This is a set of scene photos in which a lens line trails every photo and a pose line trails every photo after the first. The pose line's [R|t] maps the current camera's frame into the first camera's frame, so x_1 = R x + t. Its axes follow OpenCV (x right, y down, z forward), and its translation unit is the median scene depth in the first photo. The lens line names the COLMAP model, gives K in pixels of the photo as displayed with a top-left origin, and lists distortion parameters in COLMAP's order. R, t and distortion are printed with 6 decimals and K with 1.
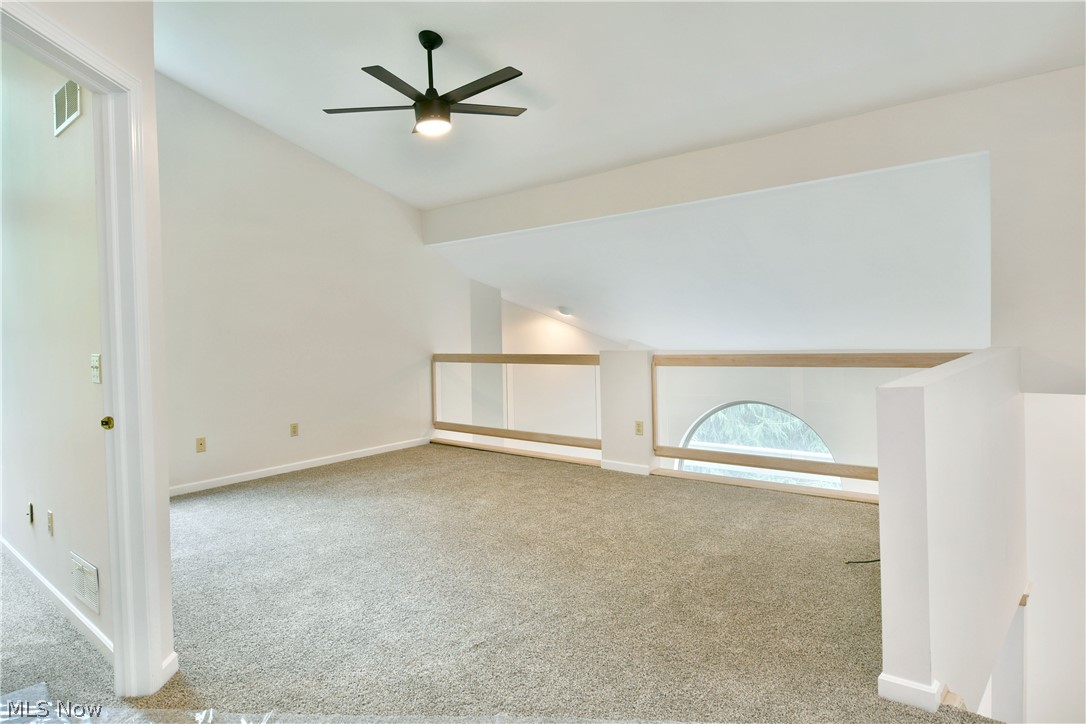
lens RADIAL K [[665.9, 0, 522.3], [0, 665.9, 342.2], [0, 0, 1]] dist [-0.015665, -0.005870]
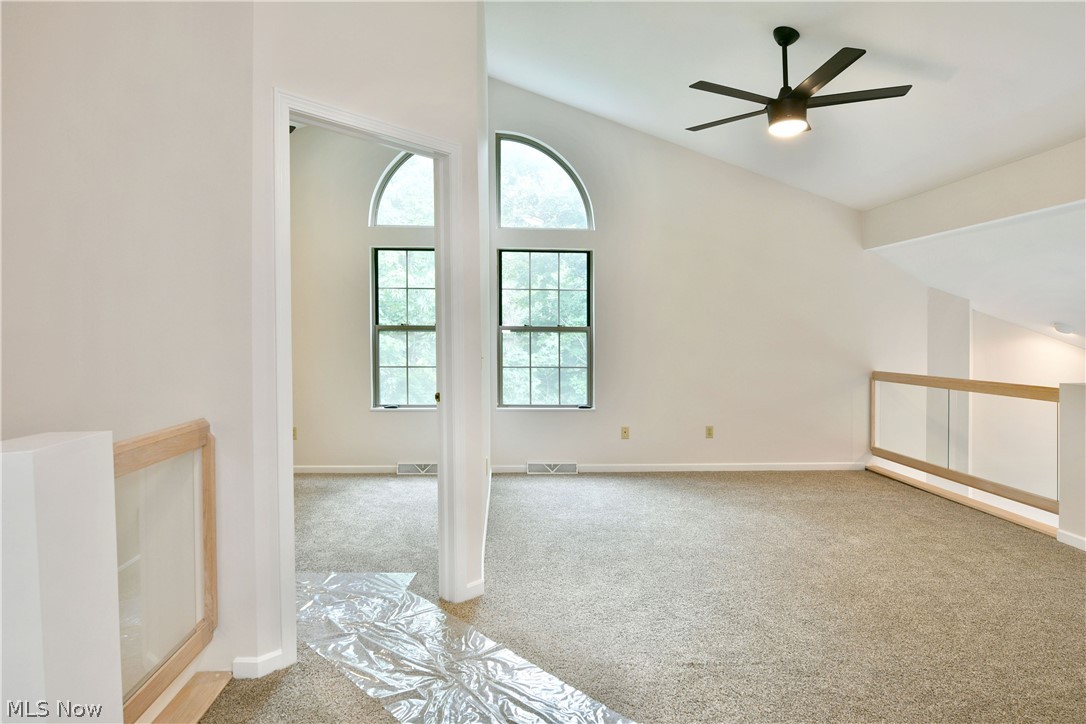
lens RADIAL K [[665.9, 0, 539.4], [0, 665.9, 354.5], [0, 0, 1]] dist [-0.015665, -0.005870]
pose [[0.712318, 0.062114, -0.699103, 0.269938], [-0.056026, 0.997930, 0.031579, -0.012451], [0.699617, 0.016673, 0.714323, 0.082738]]
